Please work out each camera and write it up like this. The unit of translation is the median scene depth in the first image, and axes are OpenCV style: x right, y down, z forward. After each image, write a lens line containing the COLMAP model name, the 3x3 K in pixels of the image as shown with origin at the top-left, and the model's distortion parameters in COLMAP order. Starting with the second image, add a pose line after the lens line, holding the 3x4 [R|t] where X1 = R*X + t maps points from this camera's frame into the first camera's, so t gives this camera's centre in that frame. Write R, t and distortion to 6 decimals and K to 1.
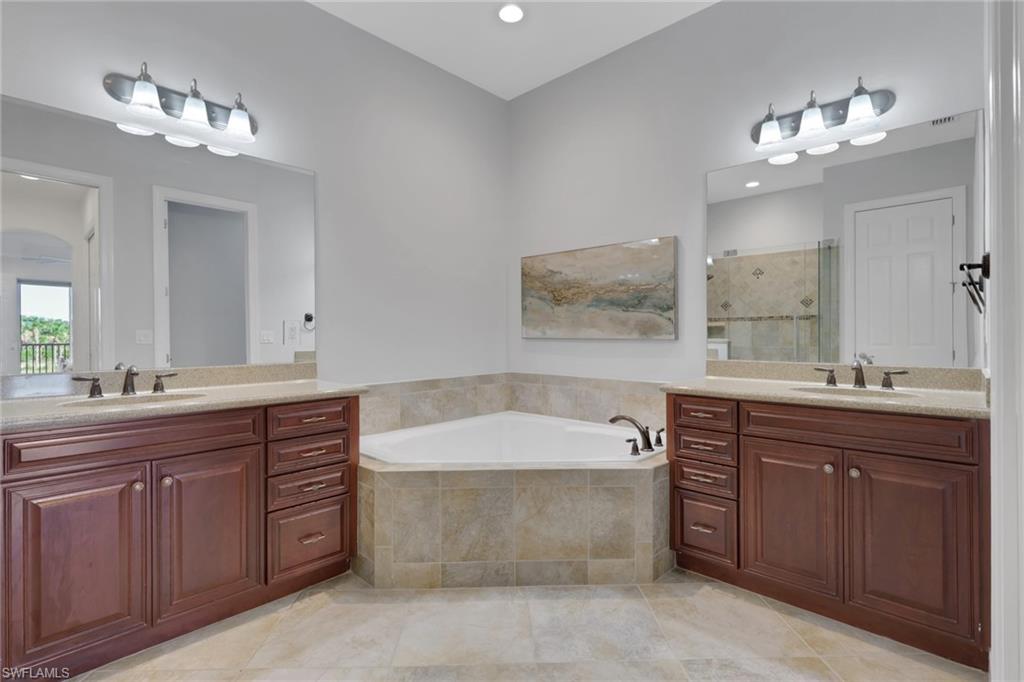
lens RADIAL K [[474.4, 0, 503.8], [0, 474.4, 334.7], [0, 0, 1]] dist [-0.009074, 0.000040]
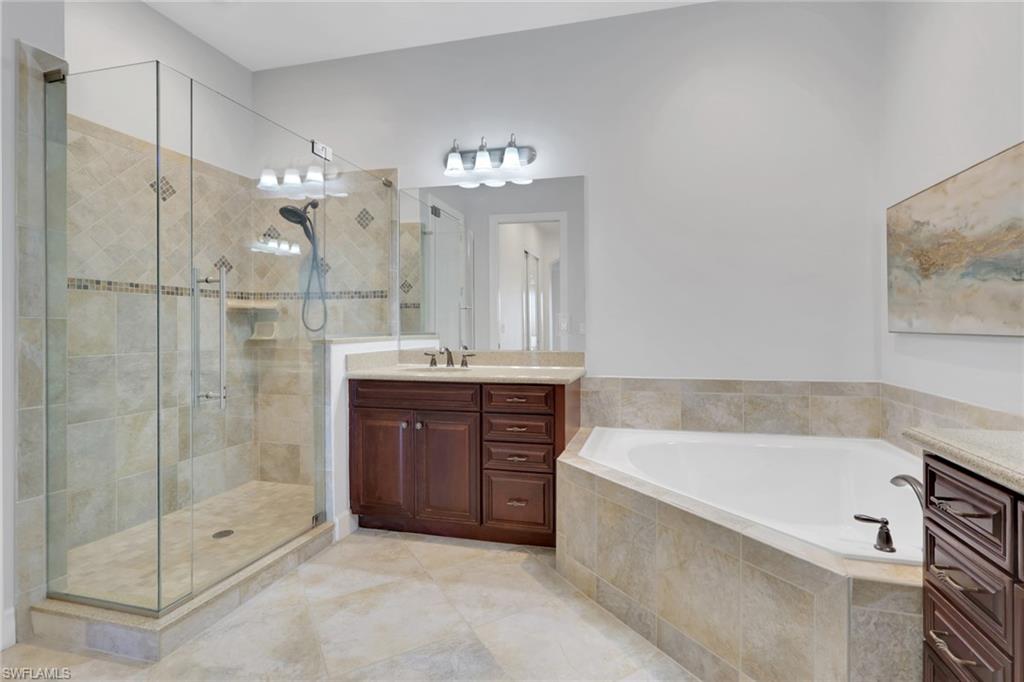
lens RADIAL K [[474.4, 0, 544.1], [0, 474.4, 330.3], [0, 0, 1]] dist [-0.009074, 0.000040]
pose [[0.523615, 0.008649, -0.851911, 0.582246], [0.000852, 0.999943, 0.010676, -0.003522], [0.851955, -0.006316, 0.523577, 0.426624]]
